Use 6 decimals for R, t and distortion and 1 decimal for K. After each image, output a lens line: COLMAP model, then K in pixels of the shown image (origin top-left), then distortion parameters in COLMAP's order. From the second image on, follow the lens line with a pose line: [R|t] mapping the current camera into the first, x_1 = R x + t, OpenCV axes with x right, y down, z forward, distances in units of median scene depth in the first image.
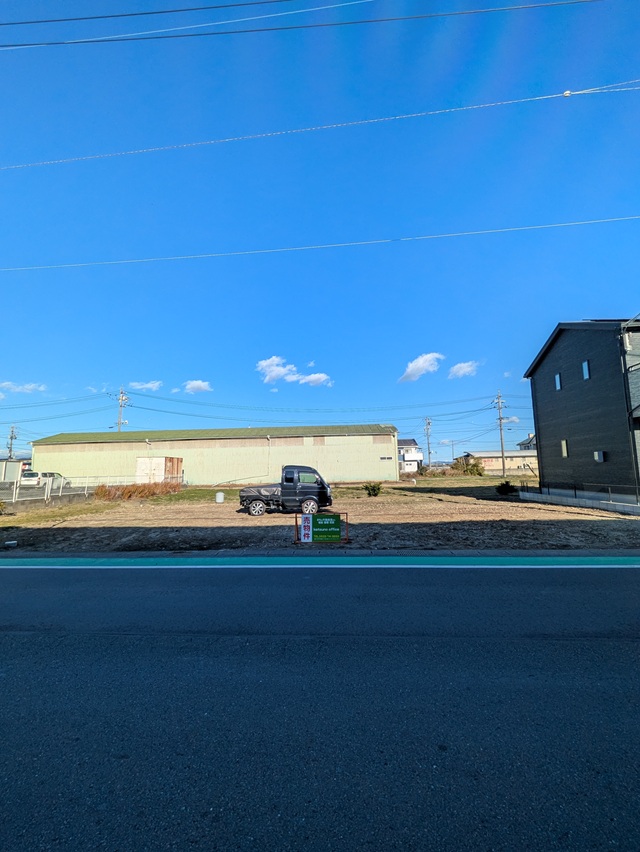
lens RADIAL K [[380.3, 0, 324.9], [0, 380.3, 424.7], [0, 0, 1]] dist [0.000012, -0.000594]
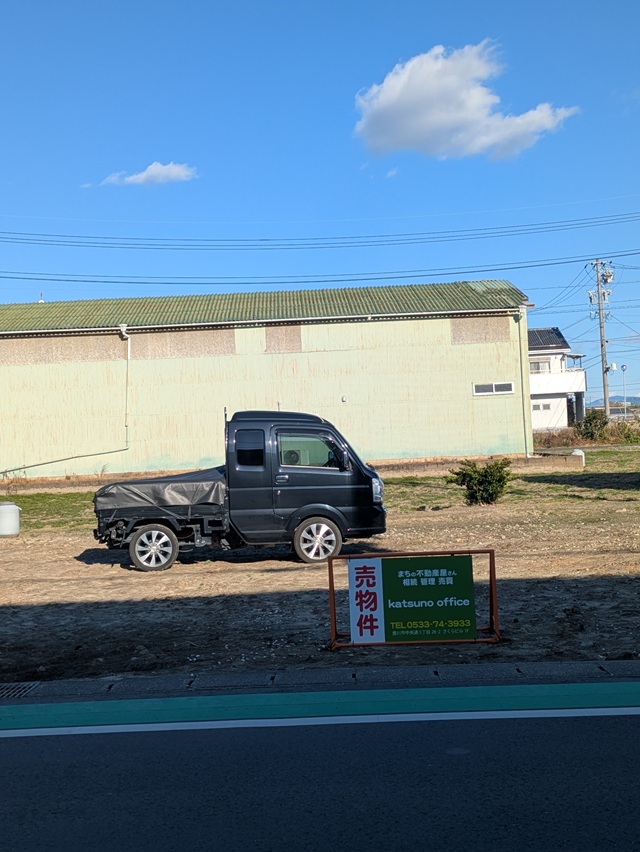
lens RADIAL K [[1174.8, 0, 312.4], [0, 1174.8, 429.0], [0, 0, 1]] dist [0.065531, 0.000000]
pose [[0.999030, -0.024602, 0.036513, -0.060117], [0.020185, 0.992957, 0.116740, 0.006767], [-0.039128, -0.115890, 0.992491, 0.020930]]
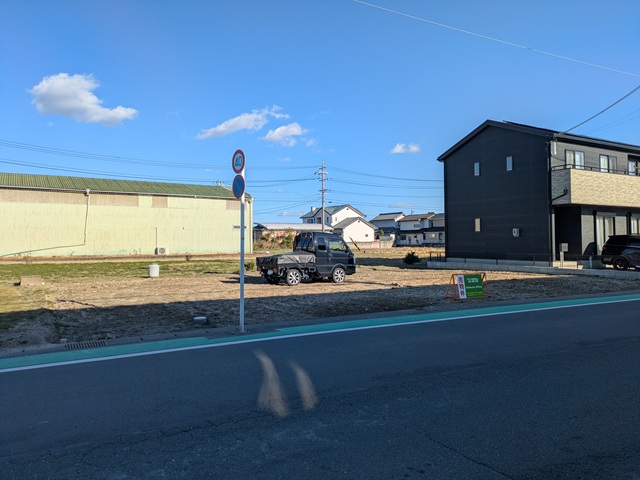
lens RADIAL K [[467.7, 0, 319.9], [0, 467.7, 226.6], [0, 0, 1]] dist [0.052134, -0.022801]
pose [[0.830227, 0.037799, 0.556143, -0.577449], [-0.083801, 0.994823, 0.057486, 0.021759], [-0.551090, -0.094332, 0.829096, 0.035077]]
